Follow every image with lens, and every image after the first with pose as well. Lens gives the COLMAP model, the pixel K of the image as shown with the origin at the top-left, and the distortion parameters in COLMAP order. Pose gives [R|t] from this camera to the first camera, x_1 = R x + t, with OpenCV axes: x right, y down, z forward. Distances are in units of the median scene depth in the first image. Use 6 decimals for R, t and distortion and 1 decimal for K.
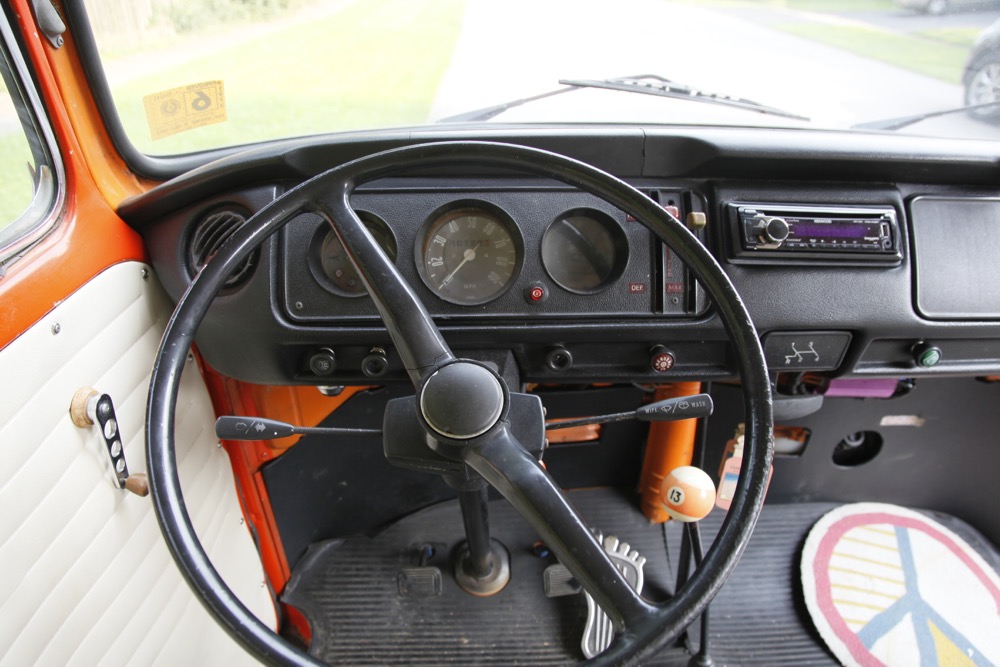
lens RADIAL K [[675.0, 0, 507.7], [0, 675.0, 343.8], [0, 0, 1]] dist [-0.123307, 0.060562]
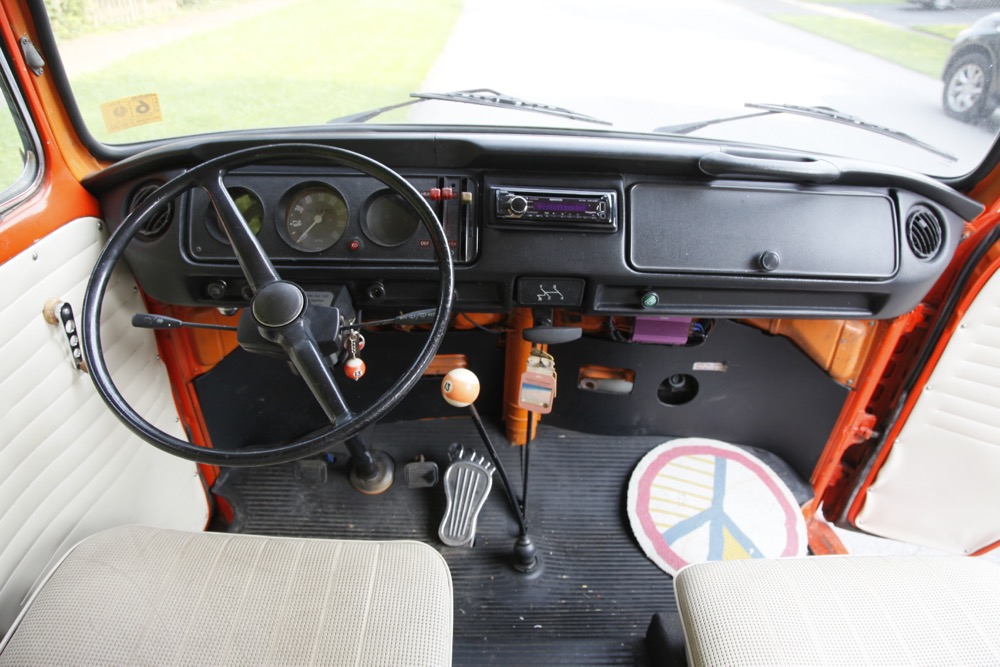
lens RADIAL K [[668.6, 0, 500.0], [0, 668.6, 333.5], [0, 0, 1]] dist [-0.124963, 0.069607]
pose [[0.999521, 0.030931, -0.000736, 0.332009], [-0.030918, 0.999433, 0.013297, 0.081934], [0.001147, -0.013268, 0.999911, -0.418299]]
